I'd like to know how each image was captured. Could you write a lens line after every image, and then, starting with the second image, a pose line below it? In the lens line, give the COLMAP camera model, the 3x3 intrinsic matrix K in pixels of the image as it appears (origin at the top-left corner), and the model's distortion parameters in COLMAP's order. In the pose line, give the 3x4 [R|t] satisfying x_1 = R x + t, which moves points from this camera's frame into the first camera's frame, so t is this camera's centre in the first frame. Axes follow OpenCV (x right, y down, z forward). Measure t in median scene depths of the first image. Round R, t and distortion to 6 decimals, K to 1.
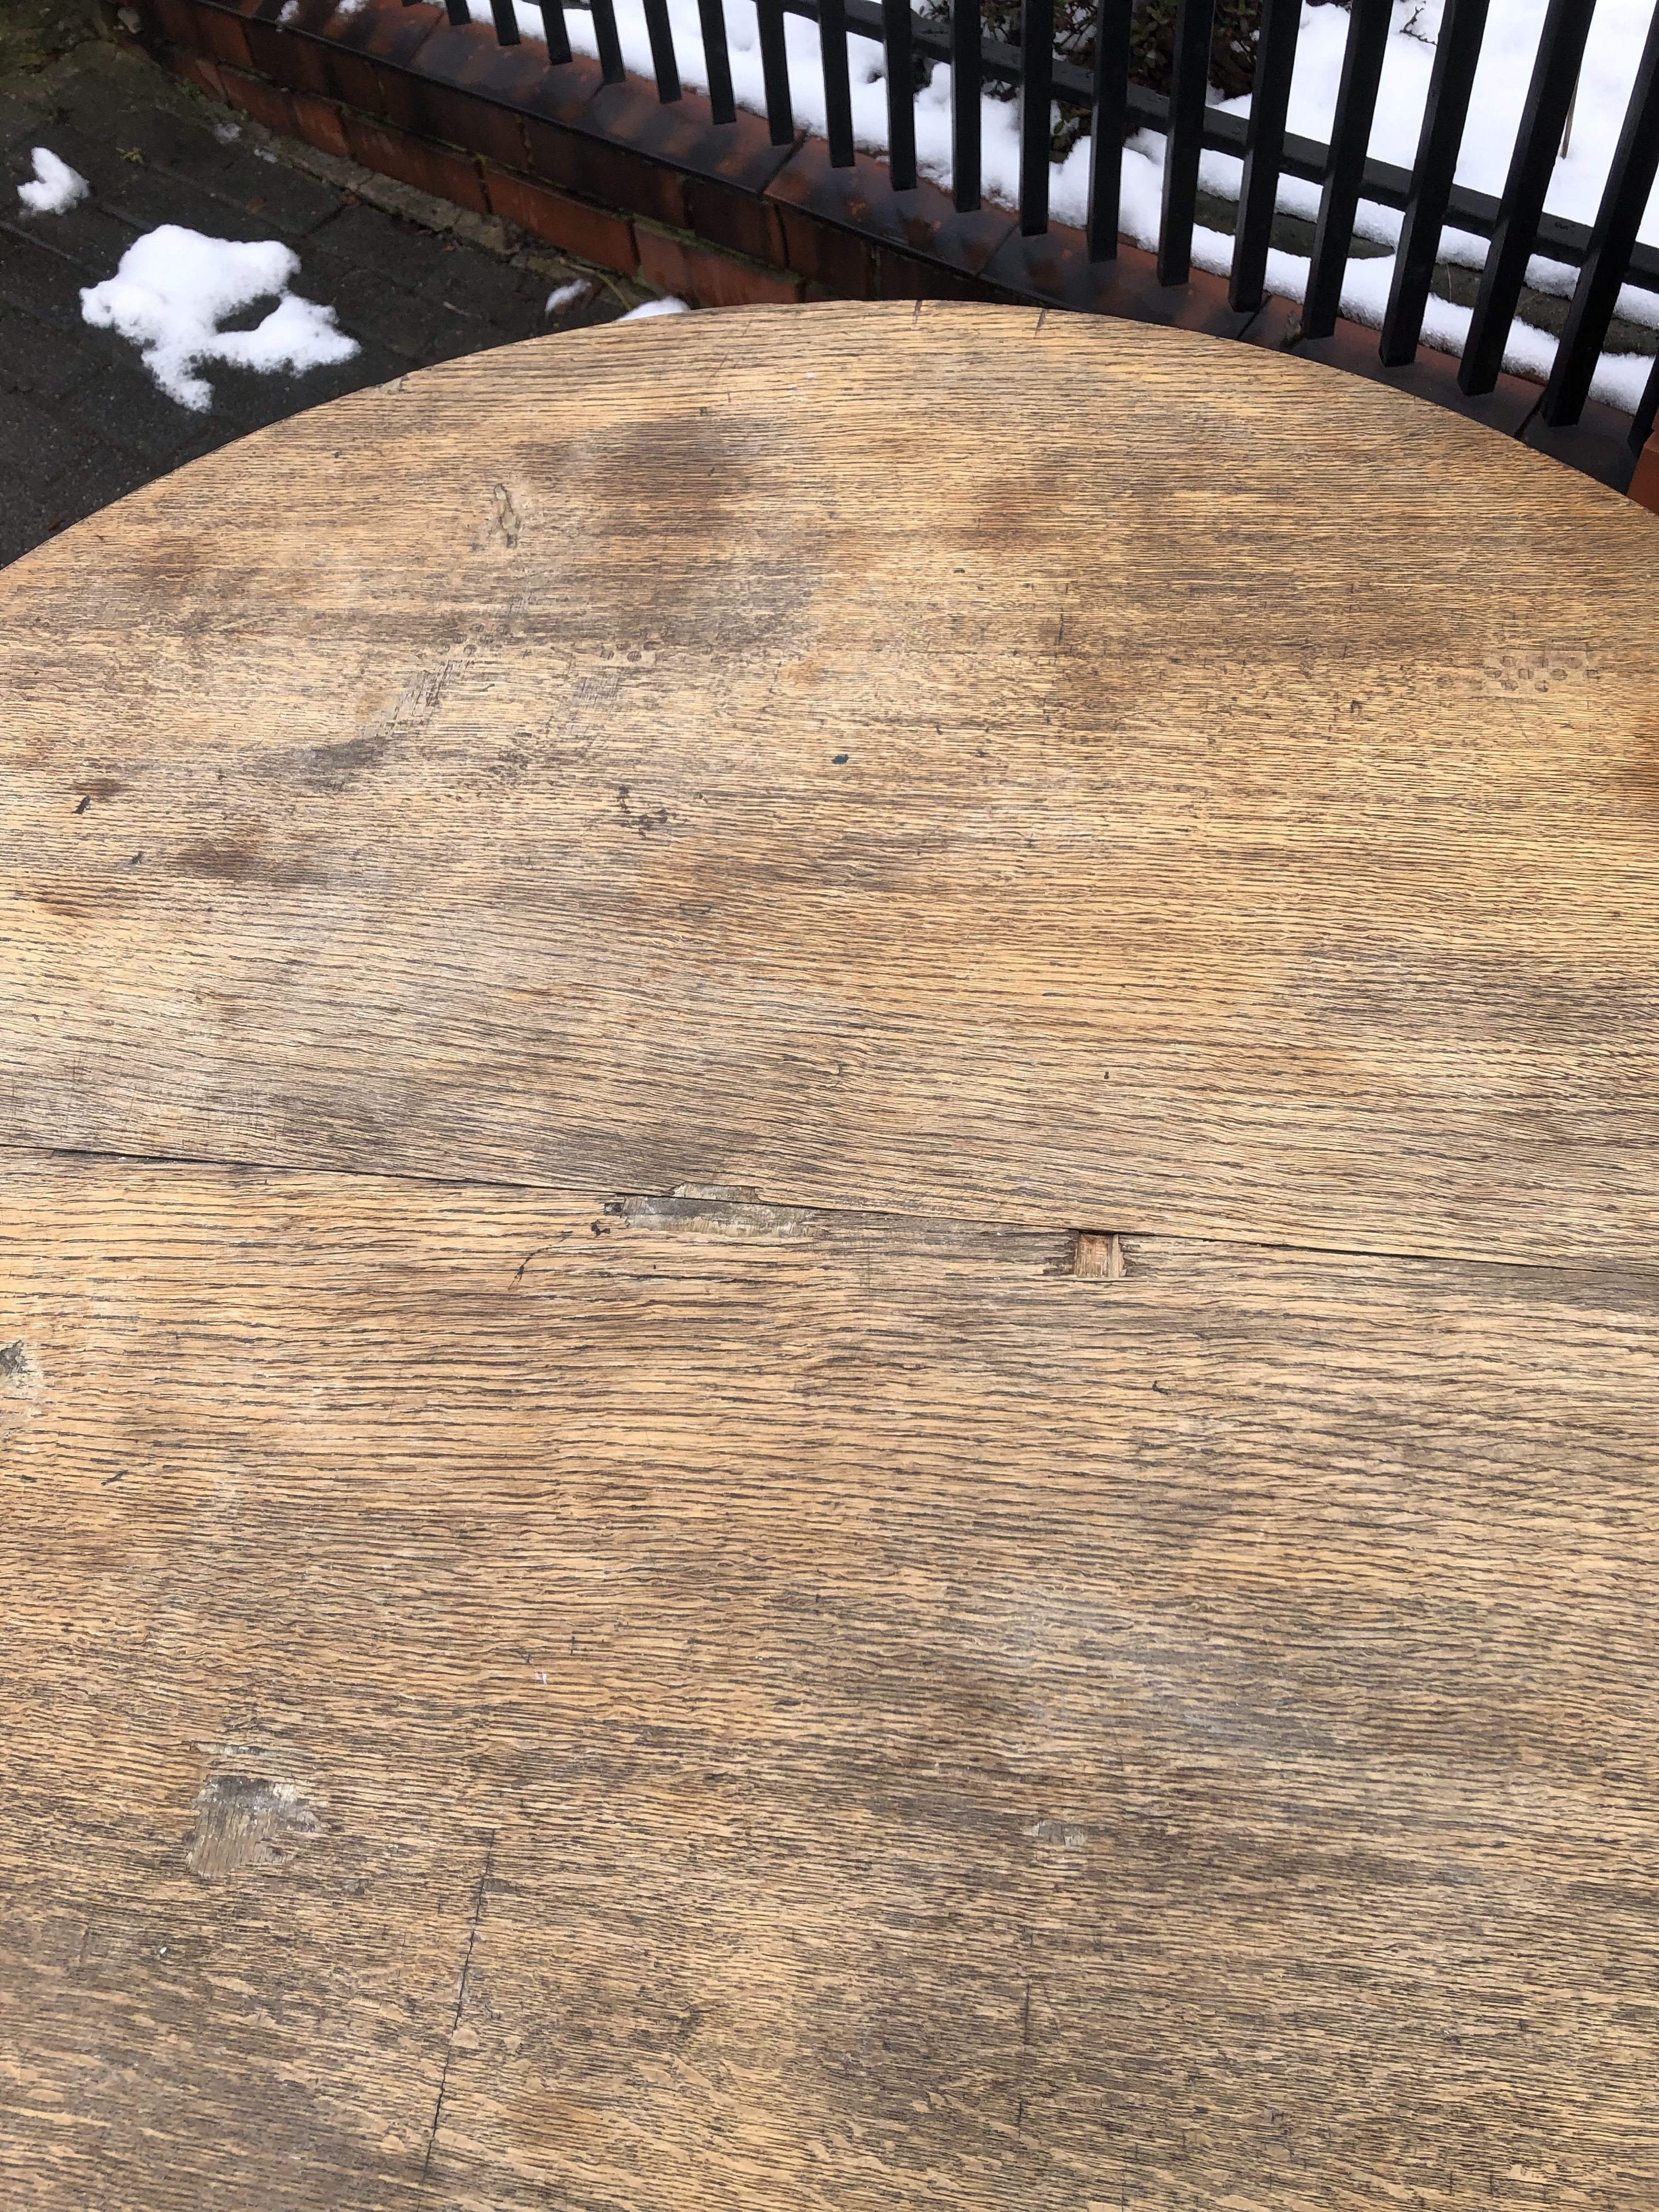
lens RADIAL K [[1835.3, 0, 794.8], [0, 1835.3, 1077.4], [0, 0, 1]] dist [-0.007911, 0.010562]
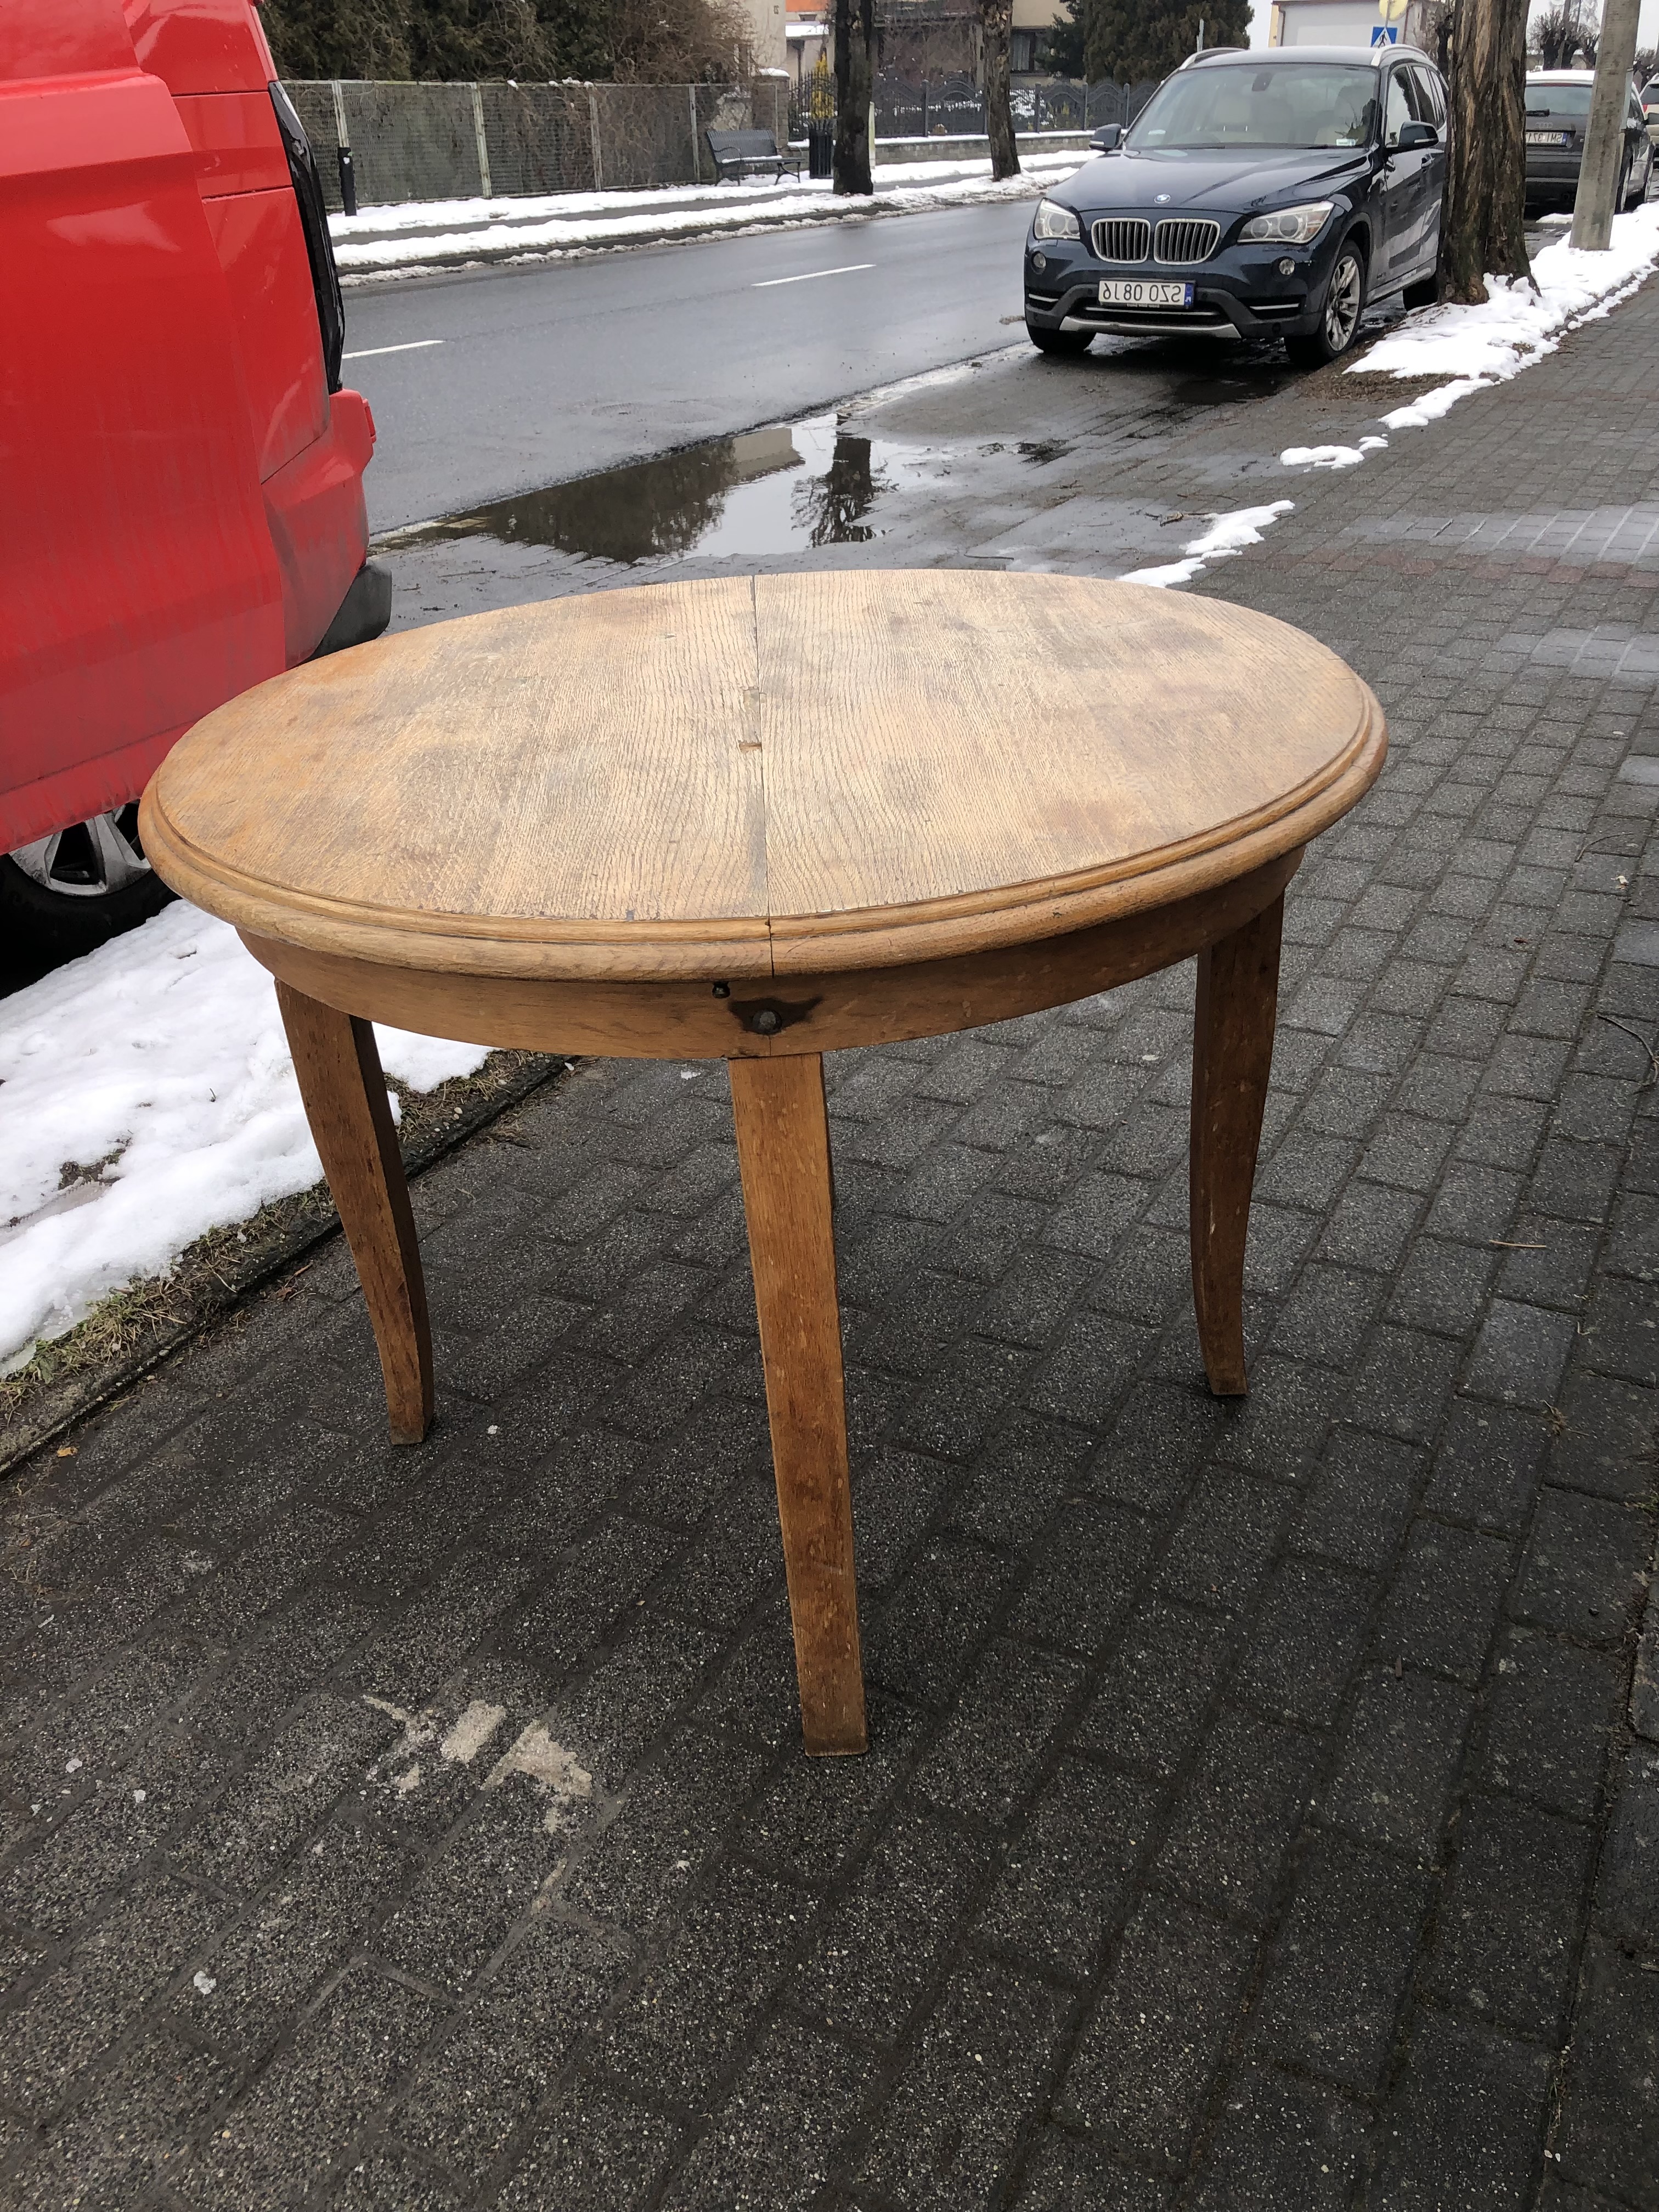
lens RADIAL K [[1780.3, 0, 824.0], [0, 1780.3, 1110.8], [0, 0, 1]] dist [-0.005169, 0.035838]
pose [[0.195523, 0.559952, -0.805124, 2.133191], [-0.816507, 0.547690, 0.182624, -0.131026], [0.543219, 0.621682, 0.564291, 0.062857]]
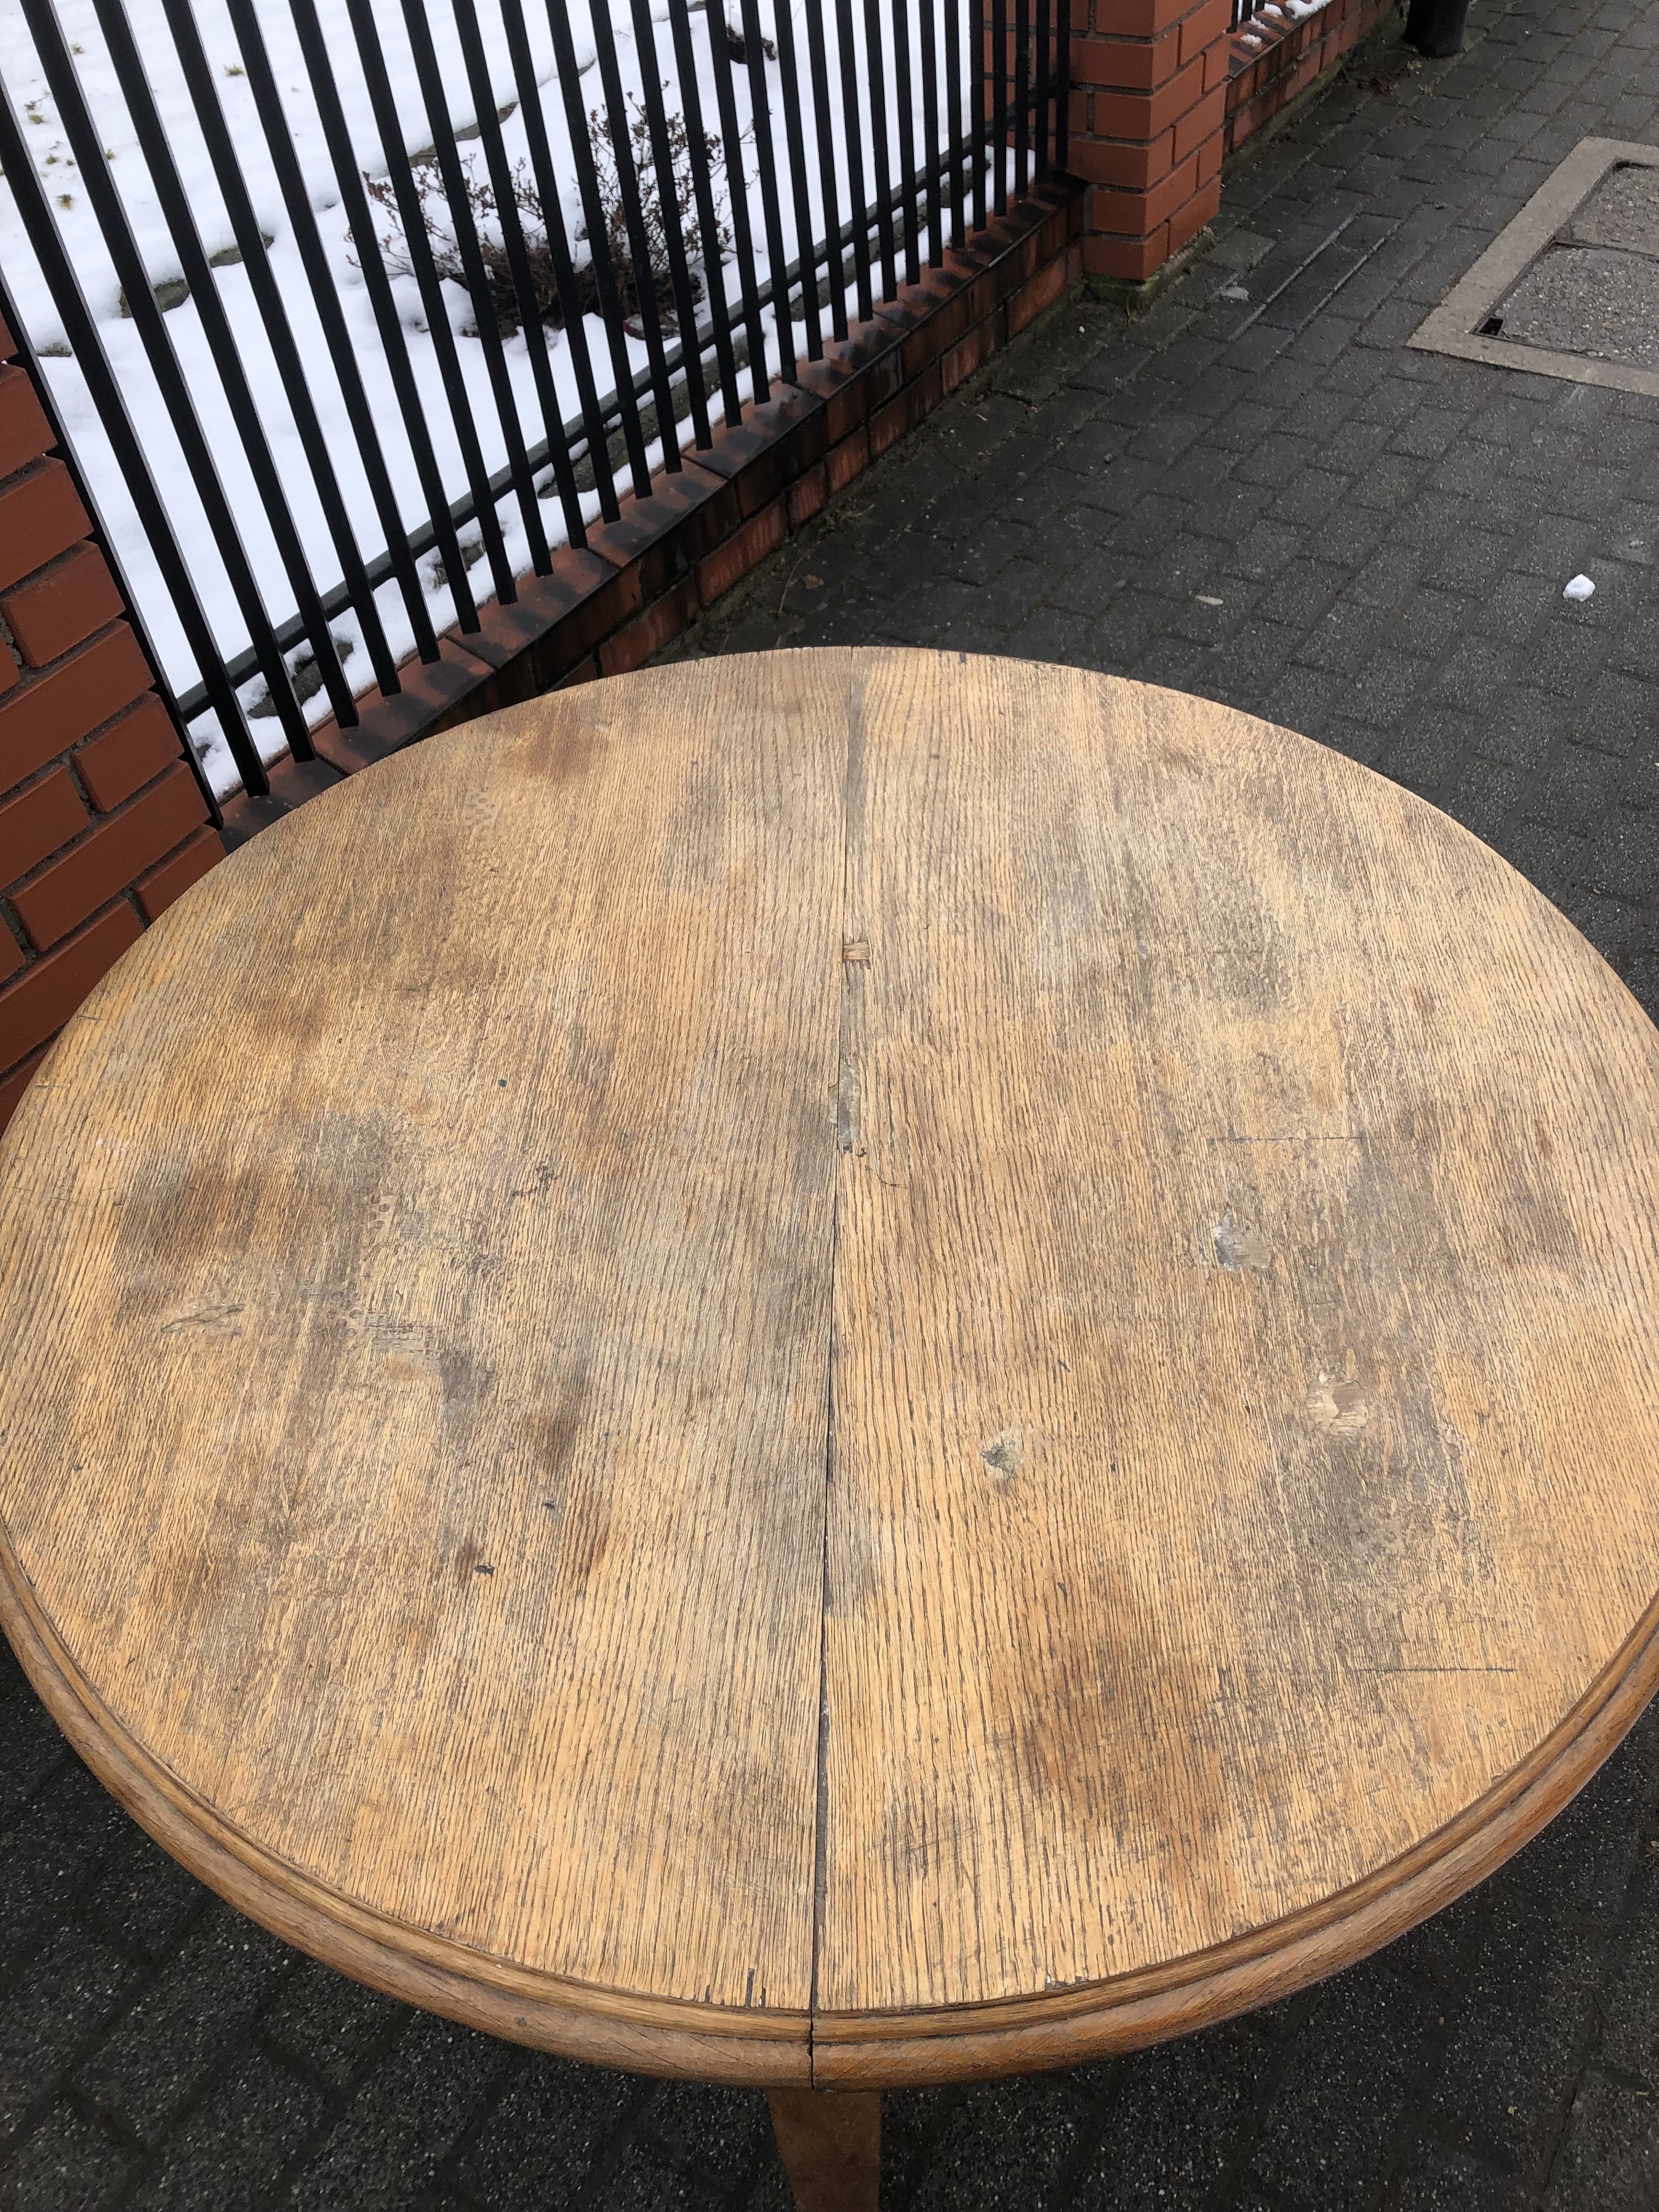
lens RADIAL K [[1780.3, 0, 824.0], [0, 1780.3, 1110.8], [0, 0, 1]] dist [-0.005169, 0.035838]
pose [[-0.115763, -0.641299, 0.758508, -1.269450], [0.873447, 0.297891, 0.385164, -0.563931], [-0.472958, 0.707104, 0.525656, 0.149877]]
